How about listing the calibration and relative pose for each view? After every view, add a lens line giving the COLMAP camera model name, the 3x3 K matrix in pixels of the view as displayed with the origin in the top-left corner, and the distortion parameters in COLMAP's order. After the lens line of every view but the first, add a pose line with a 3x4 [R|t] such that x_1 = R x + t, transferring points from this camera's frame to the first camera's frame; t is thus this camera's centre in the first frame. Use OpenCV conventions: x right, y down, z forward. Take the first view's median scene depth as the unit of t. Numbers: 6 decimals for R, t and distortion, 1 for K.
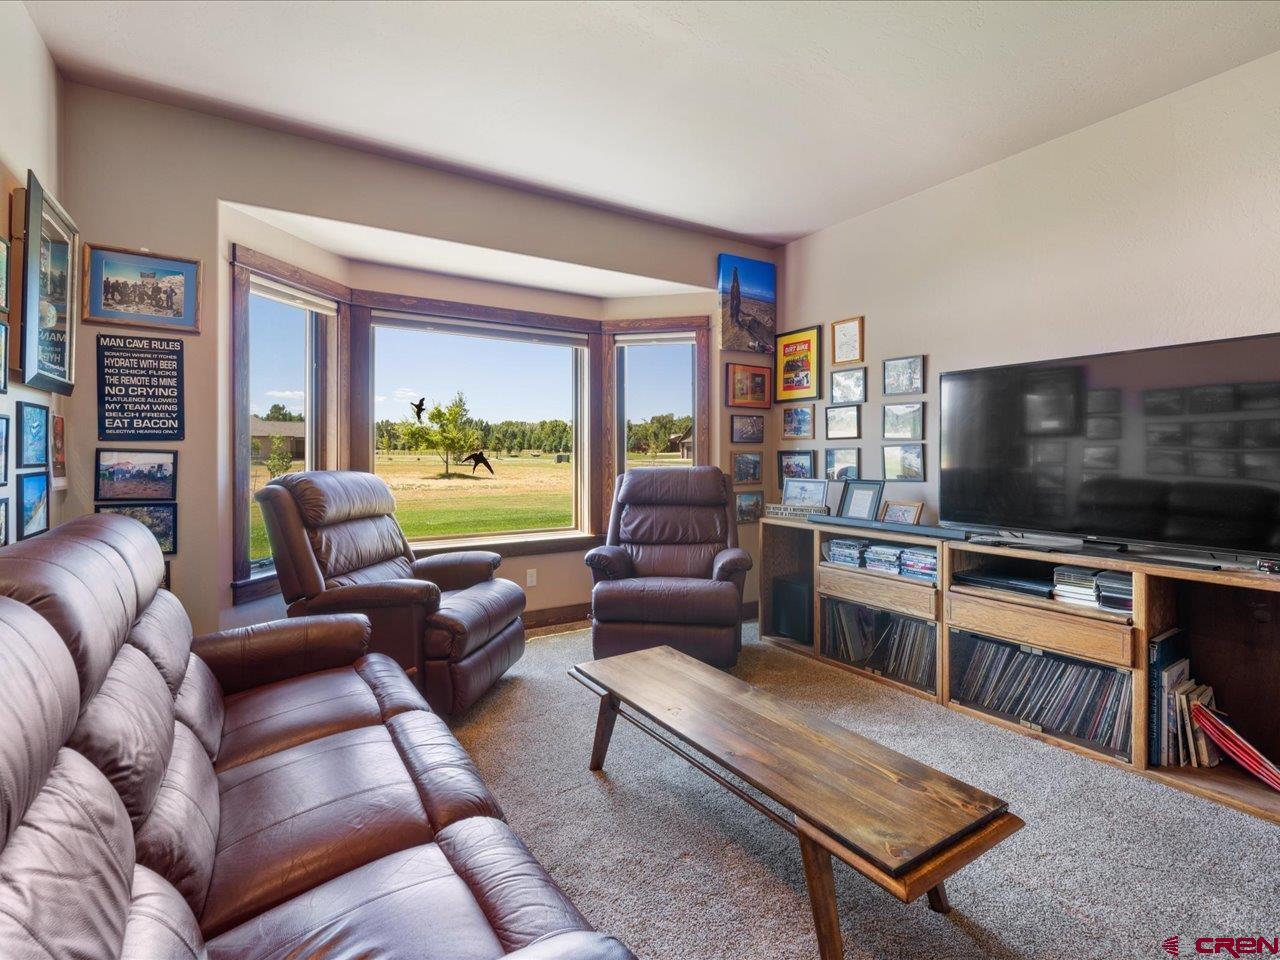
lens RADIAL K [[609.3, 0, 638.6], [0, 609.3, 447.2], [0, 0, 1]] dist [-0.000322, -0.000129]
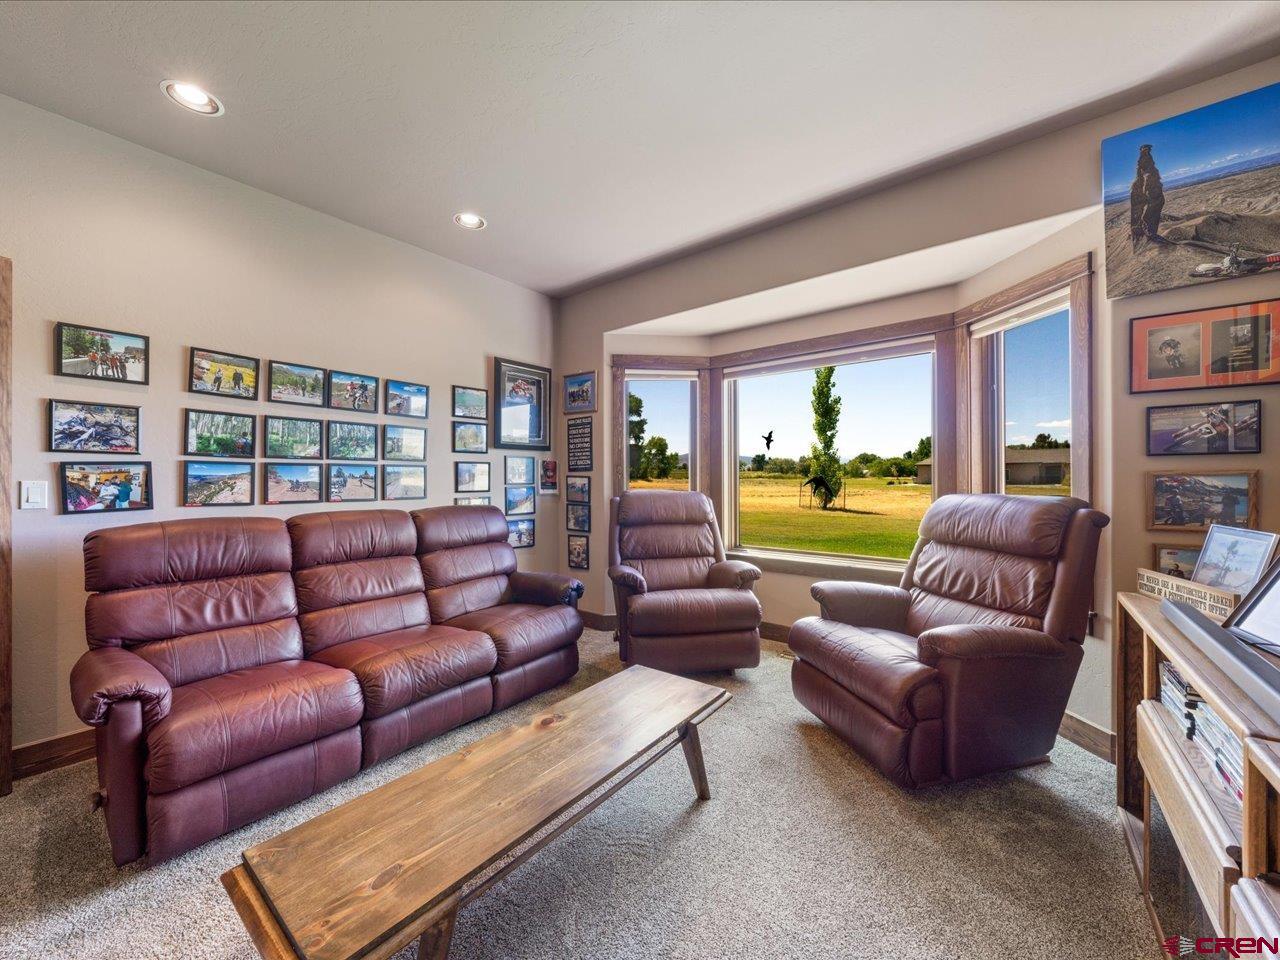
lens RADIAL K [[498.0, 0, 653.5], [0, 498.0, 481.5], [0, 0, 1]] dist [-0.006166, 0.000088]
pose [[0.331457, 0.003431, -0.943464, 0.490815], [0.012653, 0.999887, 0.008082, 0.007564], [0.943385, -0.014617, 0.331376, 0.460826]]
